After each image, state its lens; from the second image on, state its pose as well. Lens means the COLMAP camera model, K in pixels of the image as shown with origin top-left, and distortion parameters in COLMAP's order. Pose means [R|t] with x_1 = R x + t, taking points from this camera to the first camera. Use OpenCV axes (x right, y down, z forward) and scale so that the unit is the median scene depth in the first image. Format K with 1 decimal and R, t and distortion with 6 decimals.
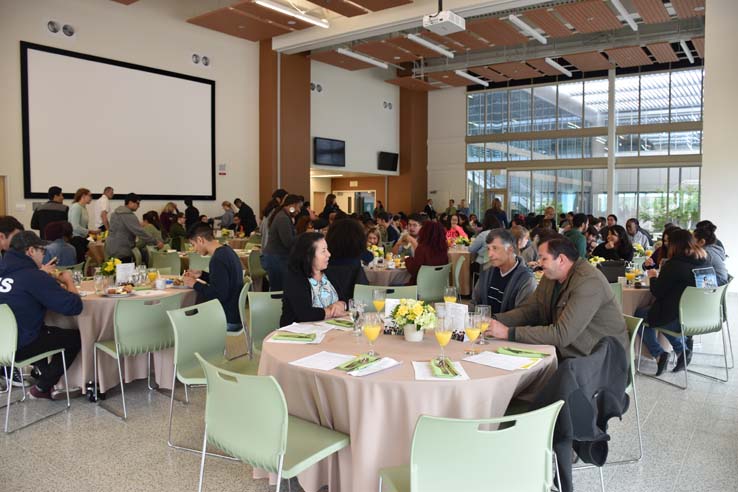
lens RADIAL K [[599.4, 0, 372.5], [0, 599.4, 244.6], [0, 0, 1]] dist [-0.092948, 0.030221]
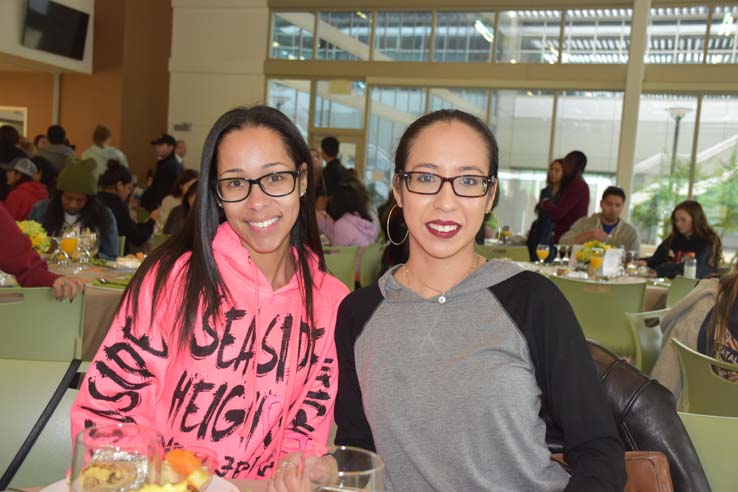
lens RADIAL K [[836.4, 0, 363.7], [0, 836.4, 243.0], [0, 0, 1]] dist [0.110575, 0.000000]
pose [[0.947287, 0.034486, 0.318525, 0.041445], [-0.039959, 0.999144, 0.010664, -0.021139], [-0.317885, -0.022830, 0.947854, 0.439697]]
